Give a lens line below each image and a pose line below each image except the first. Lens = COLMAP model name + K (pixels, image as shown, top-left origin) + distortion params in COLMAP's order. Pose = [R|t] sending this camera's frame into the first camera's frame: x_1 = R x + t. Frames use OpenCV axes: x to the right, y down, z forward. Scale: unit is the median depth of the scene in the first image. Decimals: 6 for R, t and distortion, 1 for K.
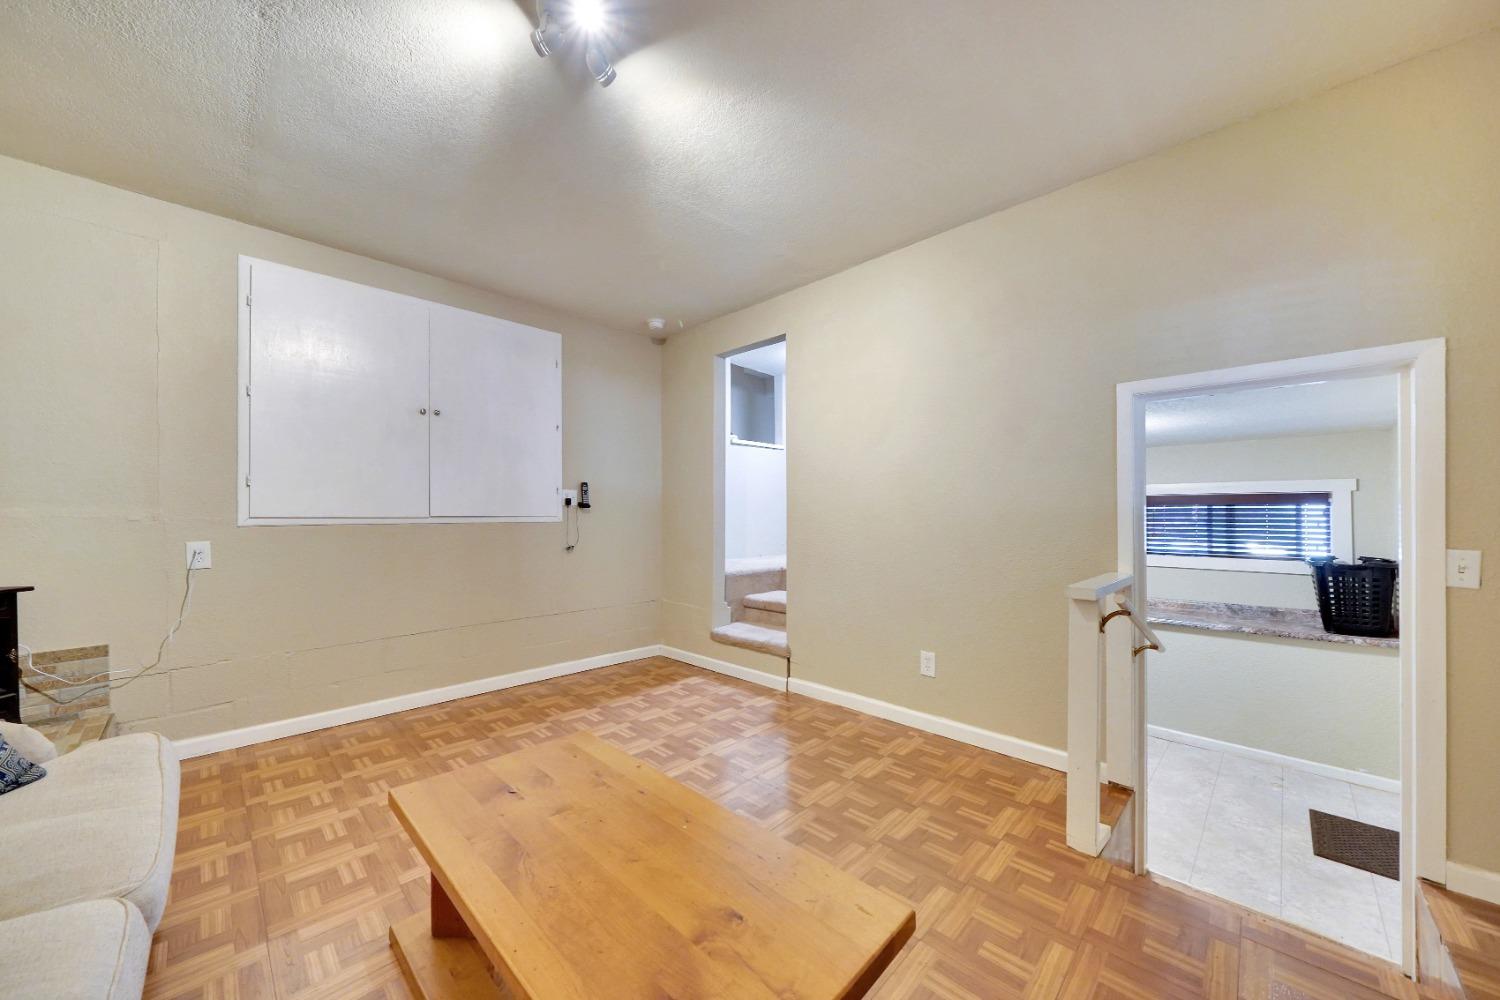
lens RADIAL K [[532.9, 0, 735.9], [0, 532.9, 519.9], [0, 0, 1]] dist [-0.000268, 0.000098]
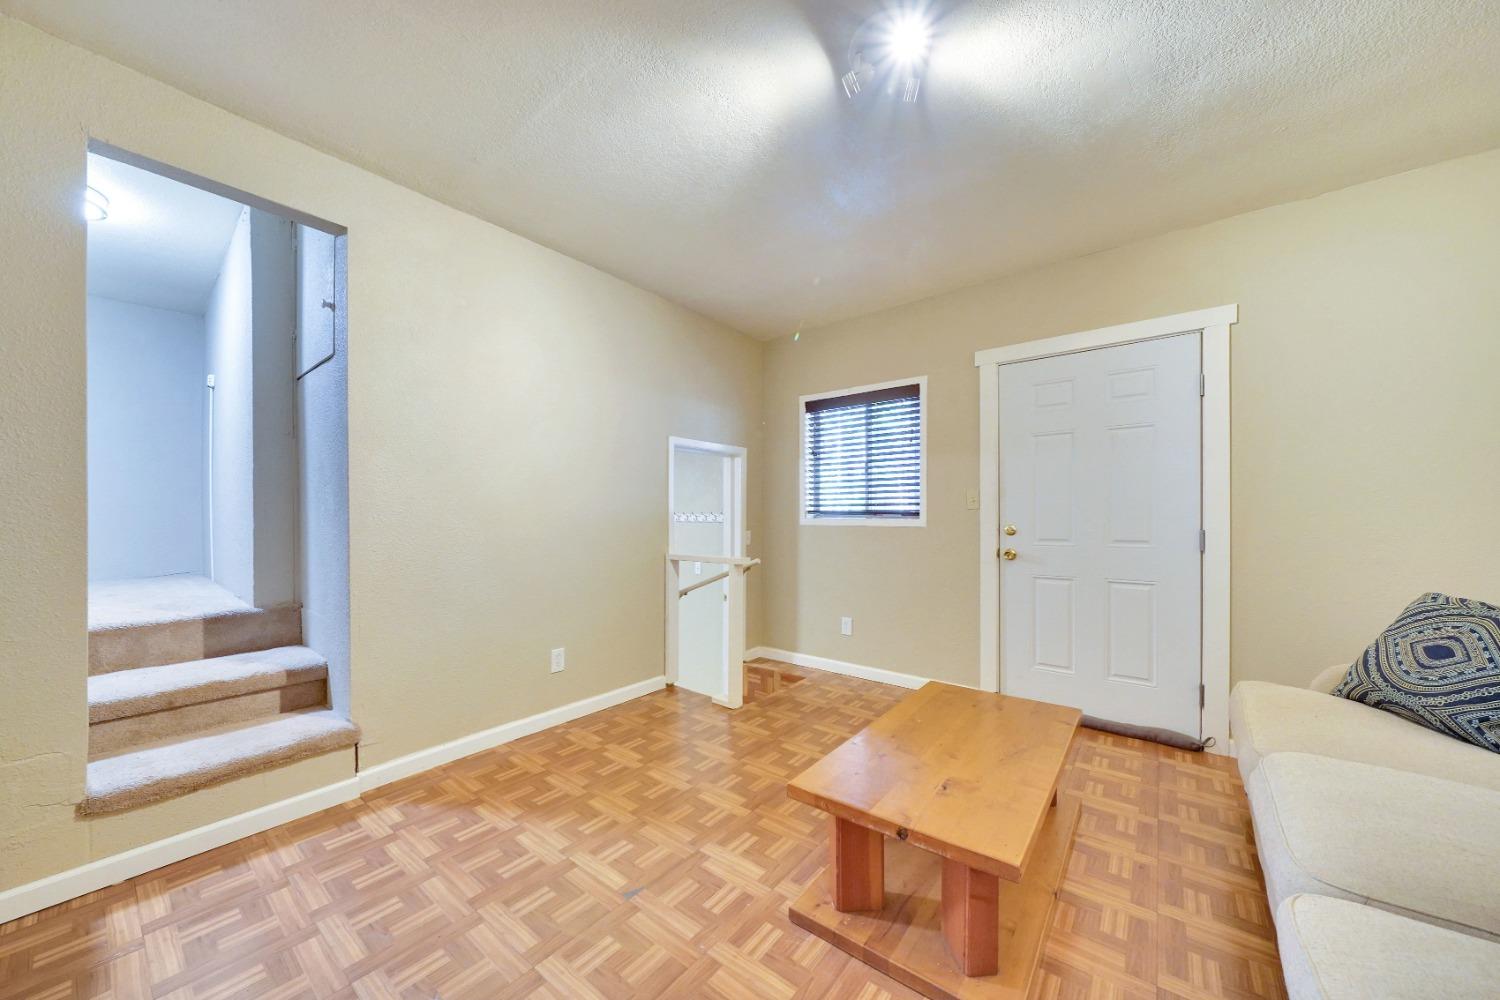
lens RADIAL K [[532.9, 0, 735.9], [0, 532.9, 519.9], [0, 0, 1]] dist [-0.000268, 0.000098]
pose [[-0.108765, -0.007054, 0.994042, -0.670673], [0.005067, 0.999958, 0.007651, -0.010300], [-0.994055, 0.005869, -0.108725, 0.717015]]
